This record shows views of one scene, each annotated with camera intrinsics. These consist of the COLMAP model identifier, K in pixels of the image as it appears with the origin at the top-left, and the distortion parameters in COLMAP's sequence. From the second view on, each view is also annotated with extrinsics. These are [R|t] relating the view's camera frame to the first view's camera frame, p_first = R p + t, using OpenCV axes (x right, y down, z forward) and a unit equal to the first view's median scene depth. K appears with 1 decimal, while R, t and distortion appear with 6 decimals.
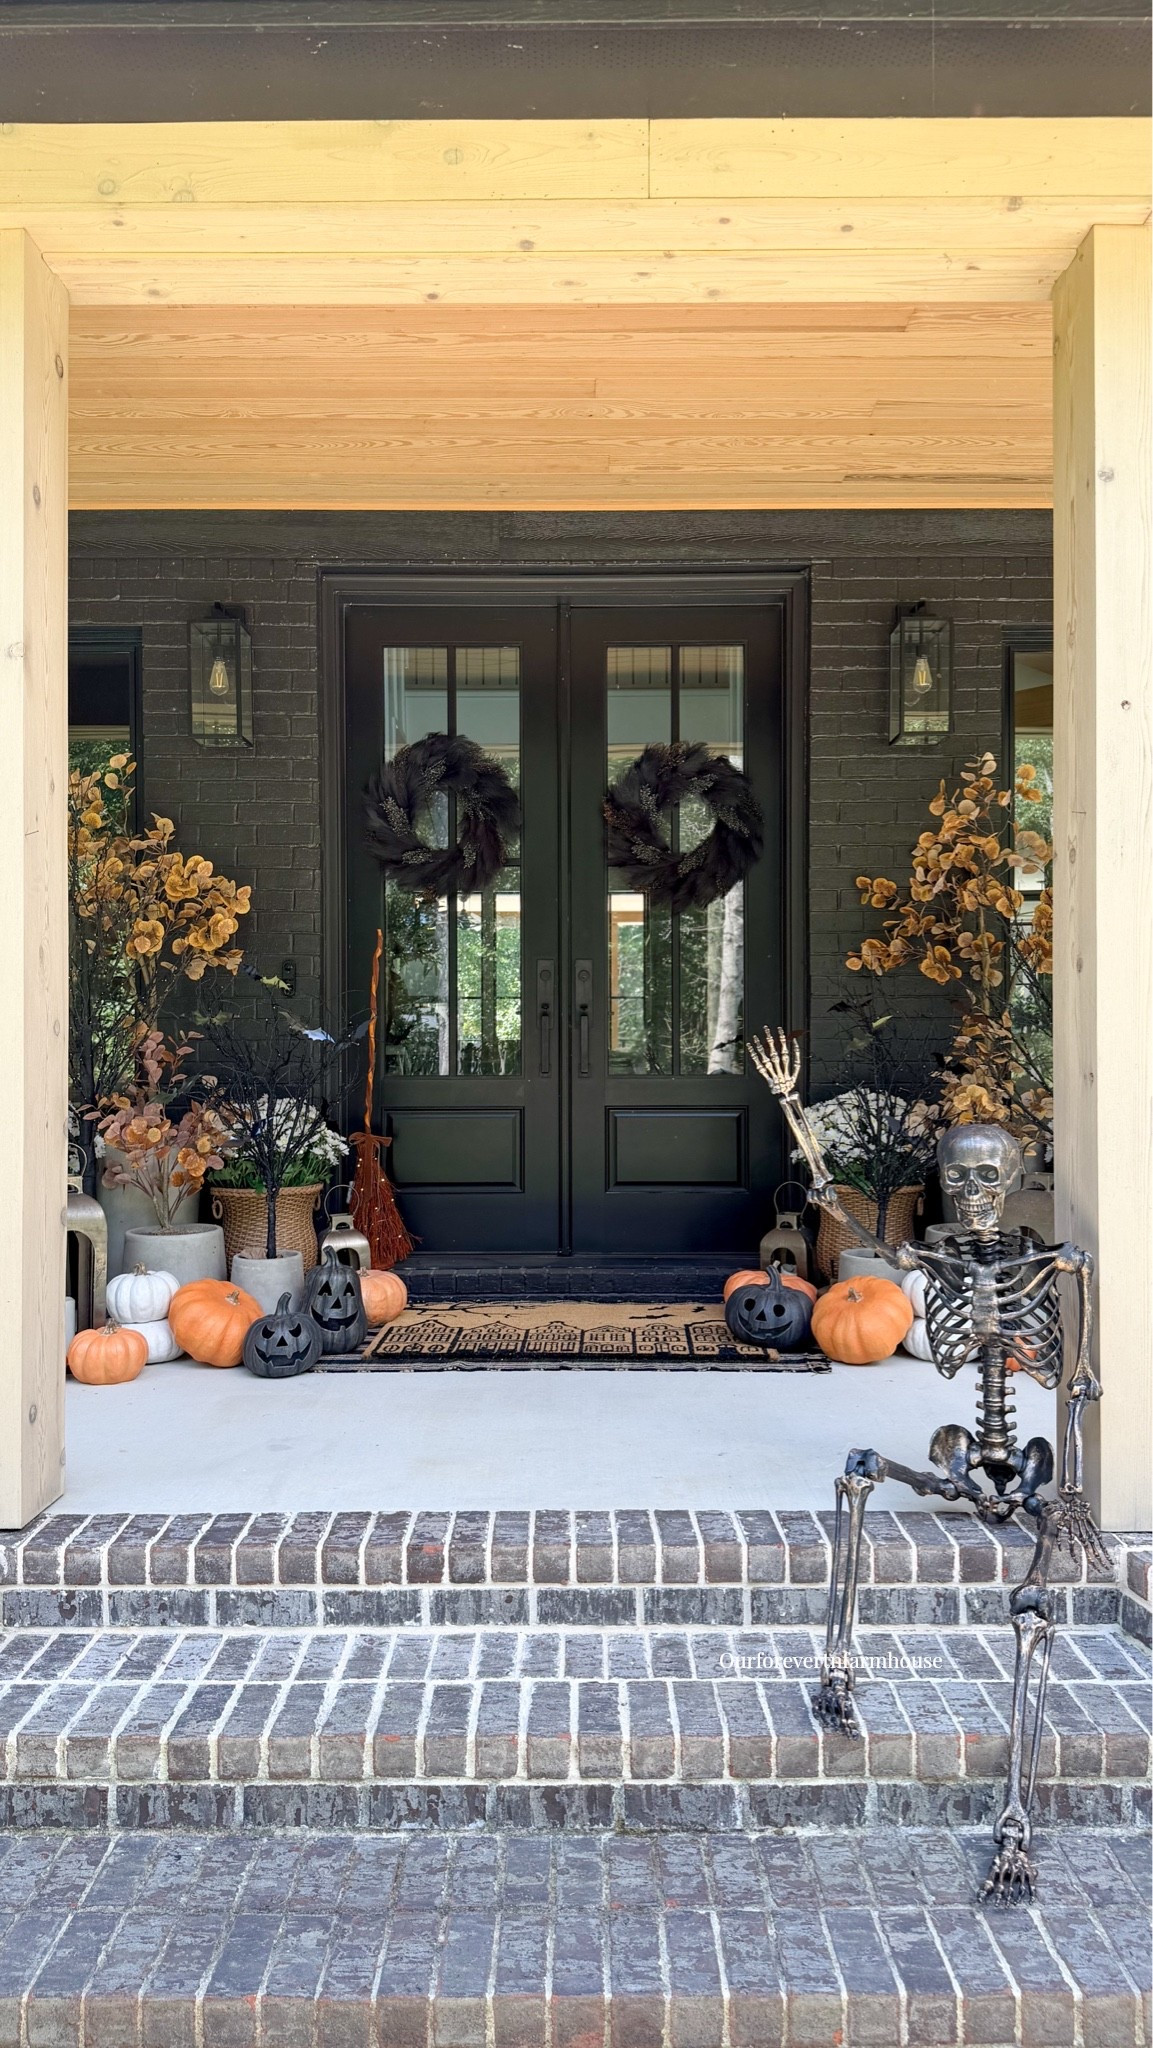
lens RADIAL K [[1415.9, 0, 570.3], [0, 1415.9, 1035.0], [0, 0, 1]] dist [0.051231, -0.066019]
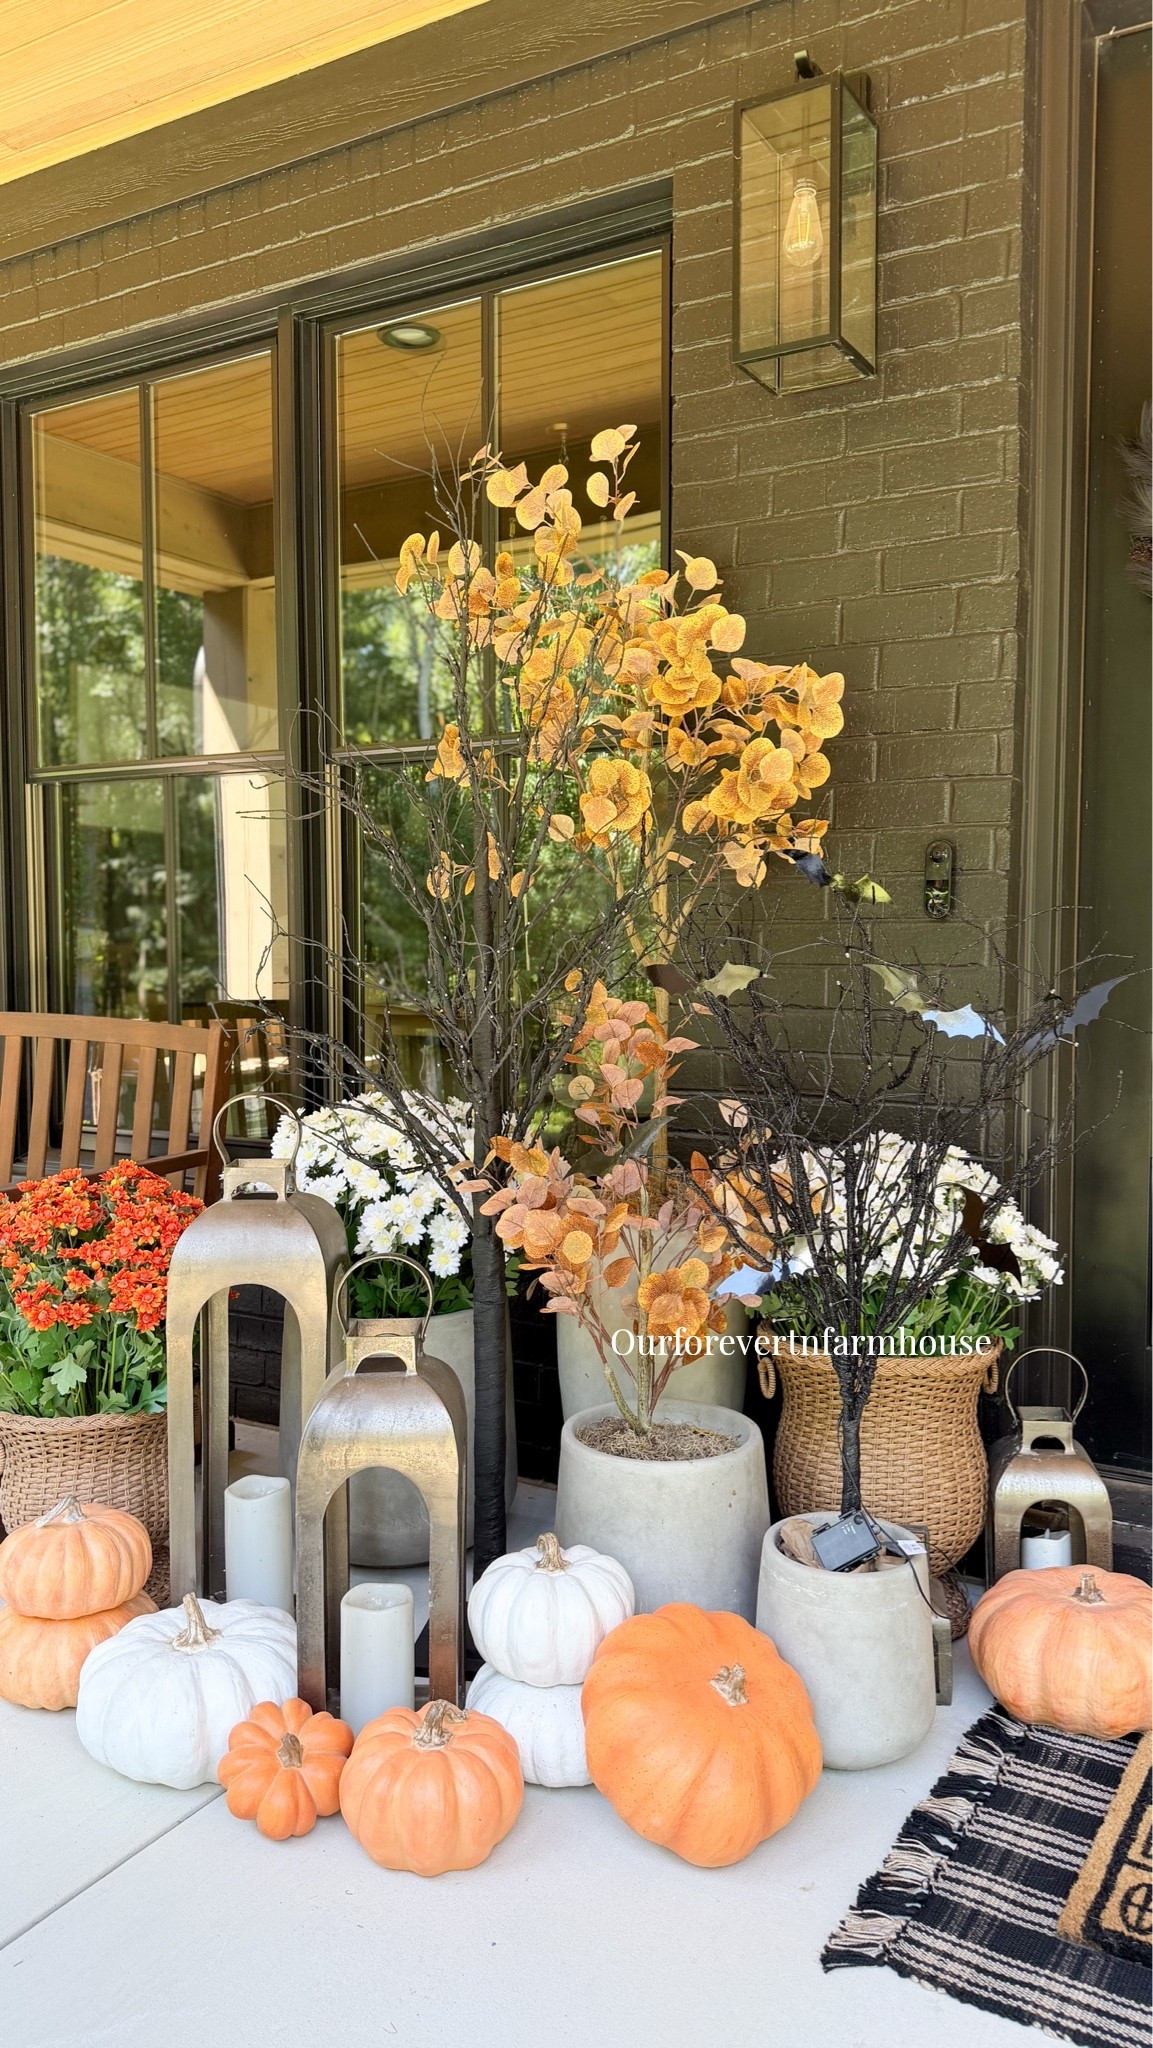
lens RADIAL K [[1415.9, 0, 581.7], [0, 1415.9, 1022.2], [0, 0, 1]] dist [0.051231, -0.066019]
pose [[0.860829, 0.032651, -0.507846, -0.111375], [-0.002338, 0.998183, 0.060214, -0.037845], [0.508889, -0.050646, 0.859341, 0.956525]]
